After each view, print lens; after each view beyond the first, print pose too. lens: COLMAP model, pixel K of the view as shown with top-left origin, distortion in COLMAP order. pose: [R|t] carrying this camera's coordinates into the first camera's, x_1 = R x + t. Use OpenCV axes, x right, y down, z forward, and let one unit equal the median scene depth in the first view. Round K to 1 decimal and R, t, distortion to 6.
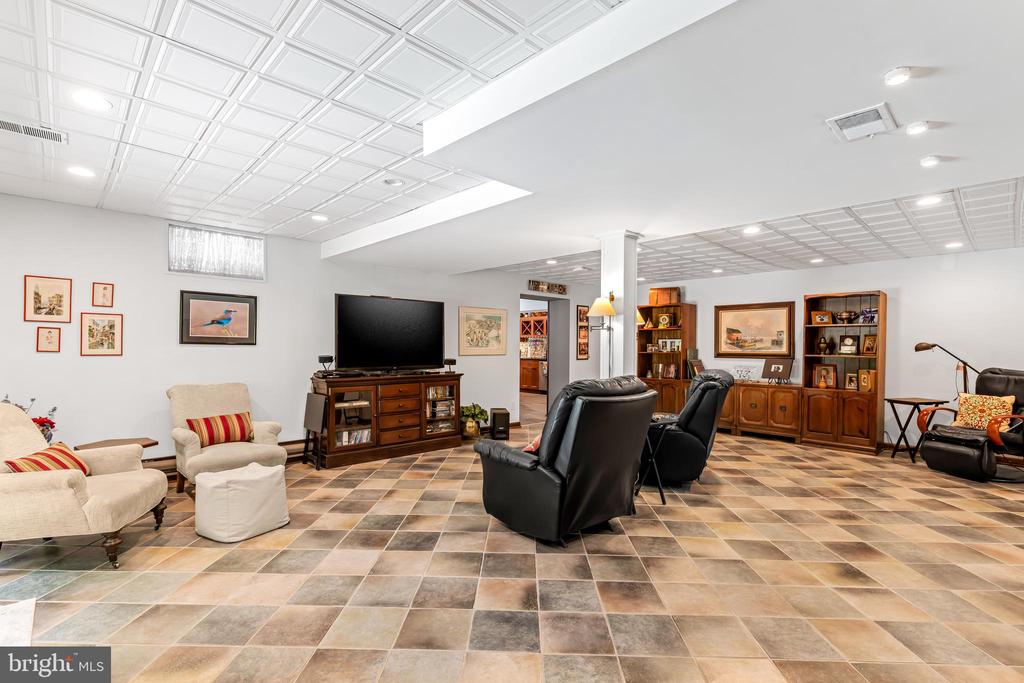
lens RADIAL K [[469.2, 0, 512.0], [0, 469.2, 341.5], [0, 0, 1]] dist [-0.000991, -0.000119]
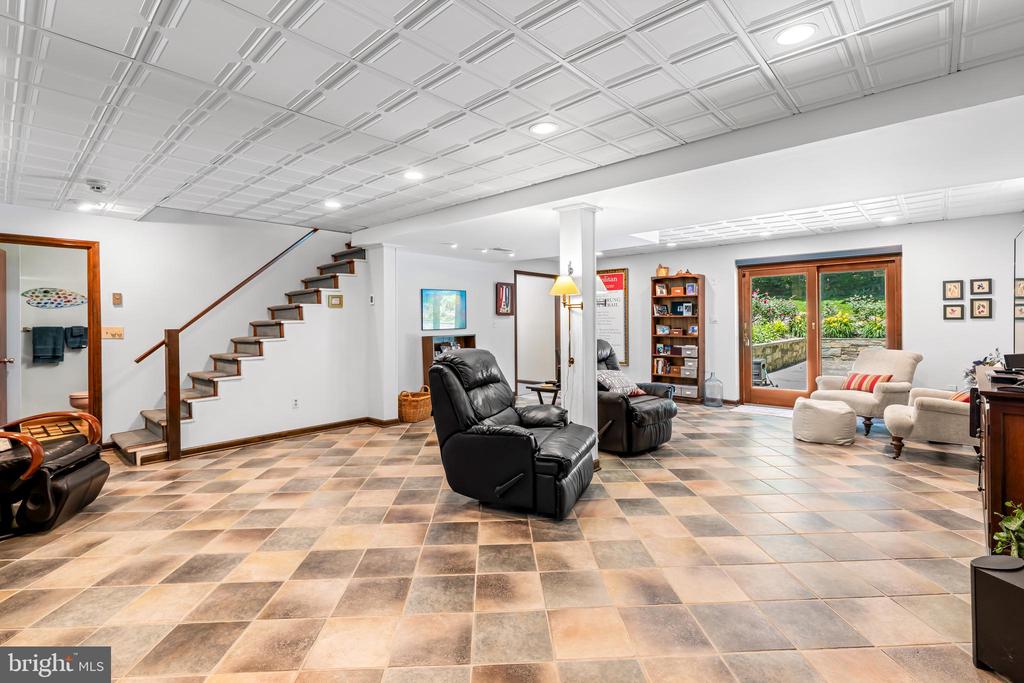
lens RADIAL K [[468.0, 0, 510.1], [0, 468.0, 333.8], [0, 0, 1]] dist [-0.000658, -0.000024]
pose [[-0.997654, 0.004832, -0.068293, 0.133643], [0.003911, 0.999900, 0.013606, 0.008081], [0.068352, 0.013307, -0.997573, 0.601865]]
